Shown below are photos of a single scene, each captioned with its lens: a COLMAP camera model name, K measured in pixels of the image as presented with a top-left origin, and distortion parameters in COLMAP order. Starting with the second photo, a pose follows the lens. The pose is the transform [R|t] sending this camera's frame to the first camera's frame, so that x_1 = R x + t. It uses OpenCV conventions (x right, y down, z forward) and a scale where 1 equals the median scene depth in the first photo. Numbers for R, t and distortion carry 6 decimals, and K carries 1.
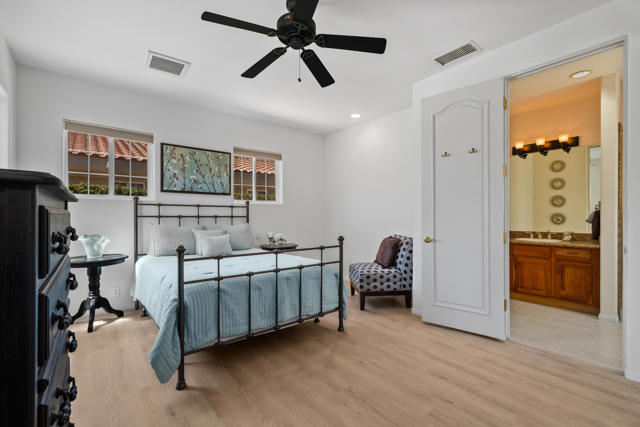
lens RADIAL K [[288.7, 0, 308.9], [0, 288.7, 215.4], [0, 0, 1]] dist [-0.005895, 0.002967]
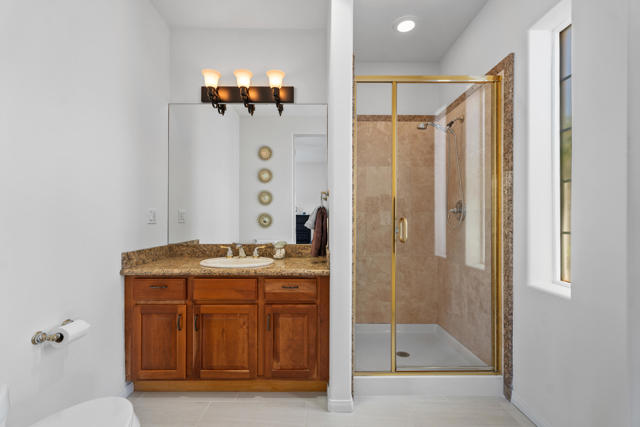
lens RADIAL K [[288.7, 0, 321.5], [0, 288.7, 216.4], [0, 0, 1]] dist [-0.005895, 0.002967]
pose [[0.609209, 0.005879, 0.792988, 0.491301], [-0.005042, 0.999981, -0.003541, 0.004646], [-0.792994, -0.001841, 0.609227, 0.584906]]
